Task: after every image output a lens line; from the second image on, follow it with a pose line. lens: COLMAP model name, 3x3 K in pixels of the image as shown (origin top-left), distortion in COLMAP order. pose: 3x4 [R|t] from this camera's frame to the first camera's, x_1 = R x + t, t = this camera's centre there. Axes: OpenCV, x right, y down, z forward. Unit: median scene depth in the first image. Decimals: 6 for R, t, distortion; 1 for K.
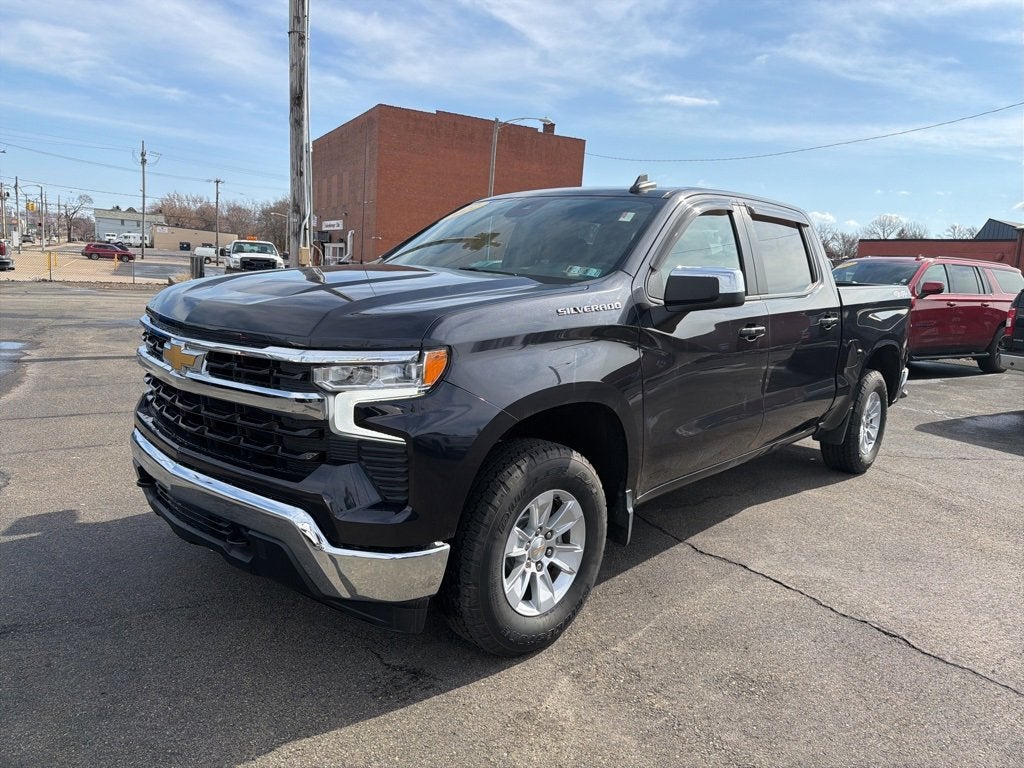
lens RADIAL K [[719.6, 0, 525.7], [0, 719.6, 370.5], [0, 0, 1]] dist [0.022757, -0.032307]
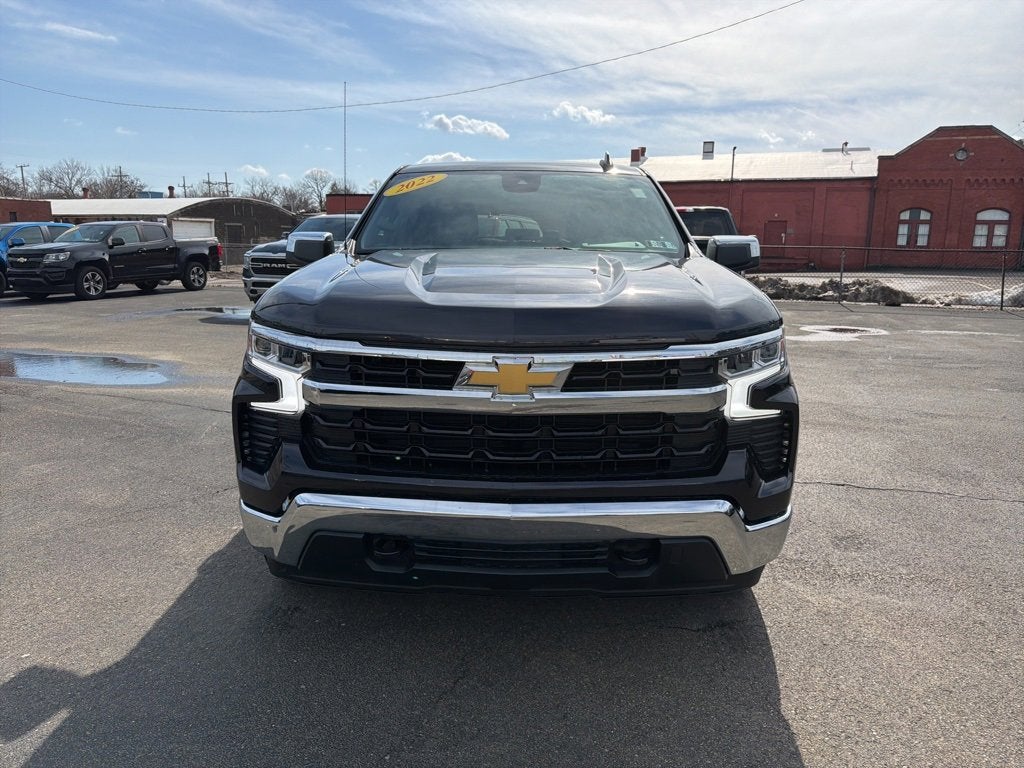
lens RADIAL K [[719.6, 0, 506.8], [0, 719.6, 374.7], [0, 0, 1]] dist [0.022757, -0.032307]
pose [[0.749793, -0.170859, 0.639232, -1.012297], [0.127421, 0.985288, 0.113895, -0.118020], [-0.649287, -0.003946, 0.760533, 0.377114]]
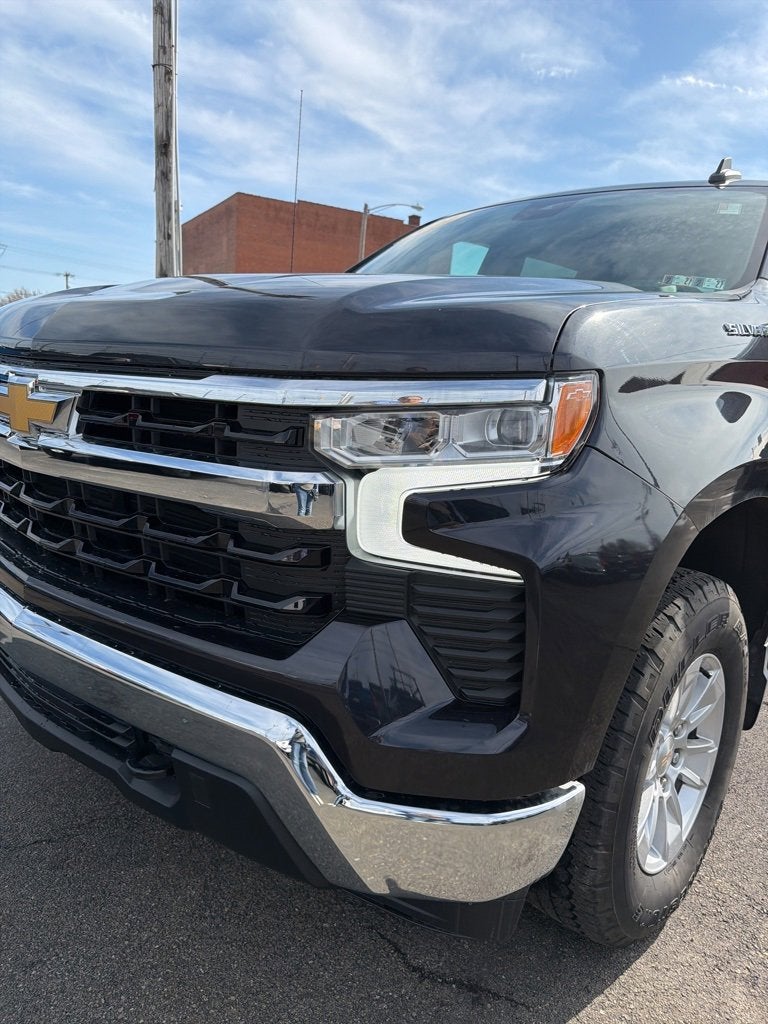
lens RADIAL K [[719.6, 0, 389.4], [0, 719.6, 515.8], [0, 0, 1]] dist [0.022757, -0.032307]
pose [[0.999925, 0.004464, 0.011407, -0.220848], [-0.005102, 0.998391, 0.056466, 0.028988], [-0.011137, -0.056520, 0.998339, 0.469860]]
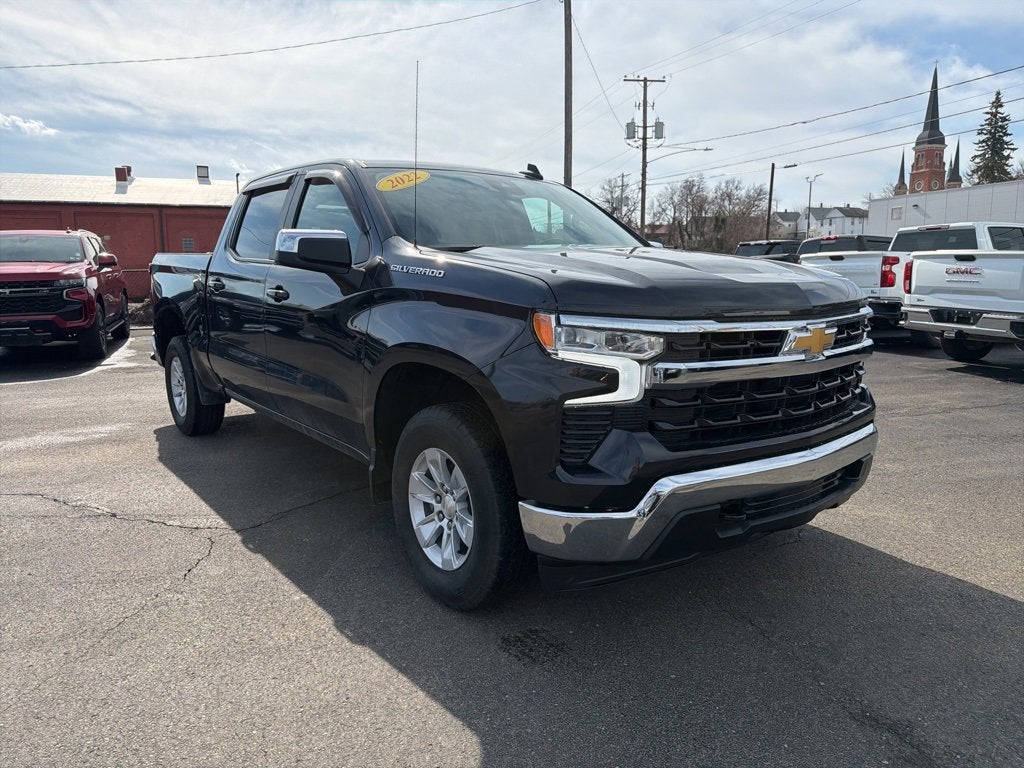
lens RADIAL K [[719.6, 0, 519.6], [0, 719.6, 376.2], [0, 0, 1]] dist [0.022757, -0.032307]
pose [[0.164213, -0.201631, 0.965598, -1.511346], [0.152711, 0.972281, 0.177056, -0.208656], [-0.974532, 0.118382, 0.190453, 1.208818]]
